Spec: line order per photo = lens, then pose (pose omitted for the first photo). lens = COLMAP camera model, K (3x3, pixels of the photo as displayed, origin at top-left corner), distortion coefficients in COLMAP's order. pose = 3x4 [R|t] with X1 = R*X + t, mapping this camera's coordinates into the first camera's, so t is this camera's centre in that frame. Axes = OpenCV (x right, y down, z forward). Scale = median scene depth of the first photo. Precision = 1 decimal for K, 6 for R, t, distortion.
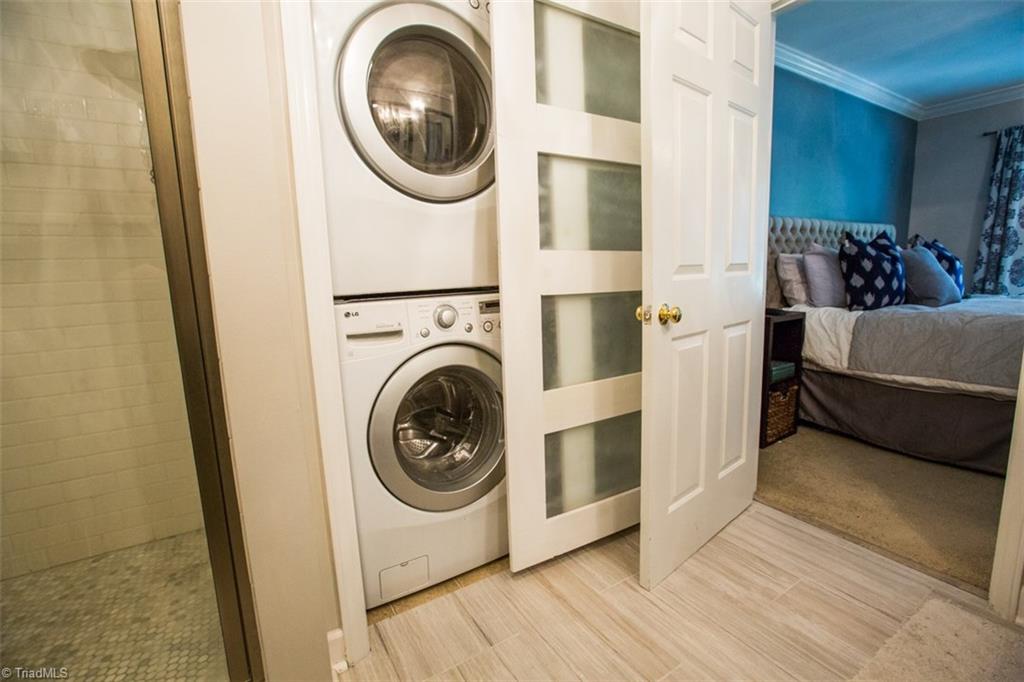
lens RADIAL K [[462.9, 0, 517.2], [0, 462.9, 341.1], [0, 0, 1]] dist [-0.015704, 0.001624]
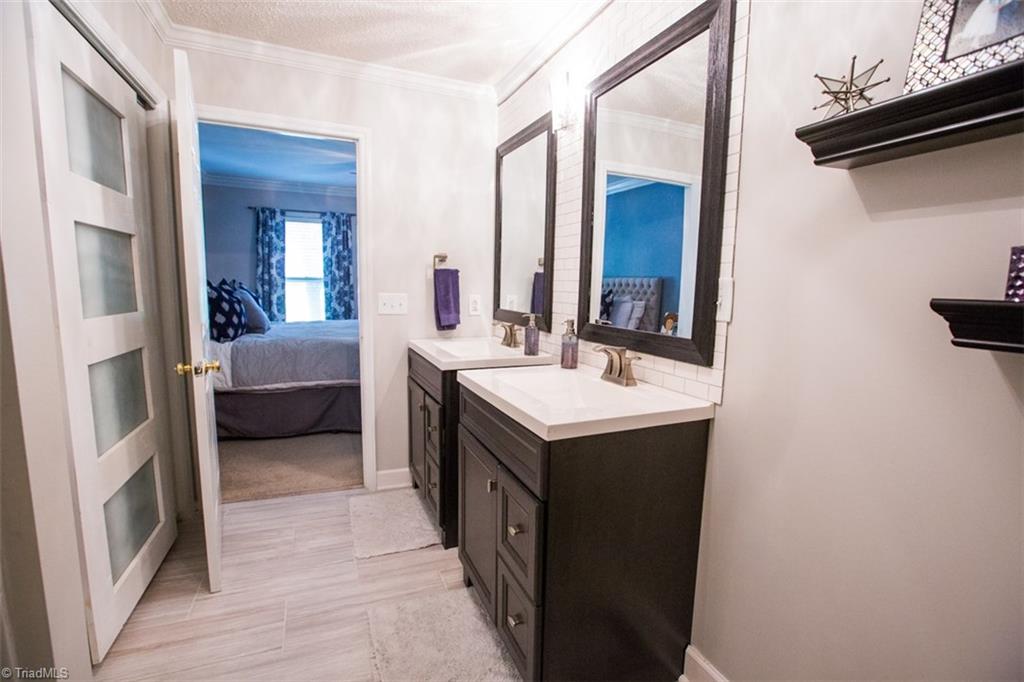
lens RADIAL K [[462.9, 0, 512.4], [0, 462.9, 342.1], [0, 0, 1]] dist [-0.015704, 0.001624]
pose [[0.172059, -0.085067, 0.981407, -0.441005], [0.114146, 0.991275, 0.065911, -0.065355], [-0.978451, 0.100683, 0.180268, -0.028620]]
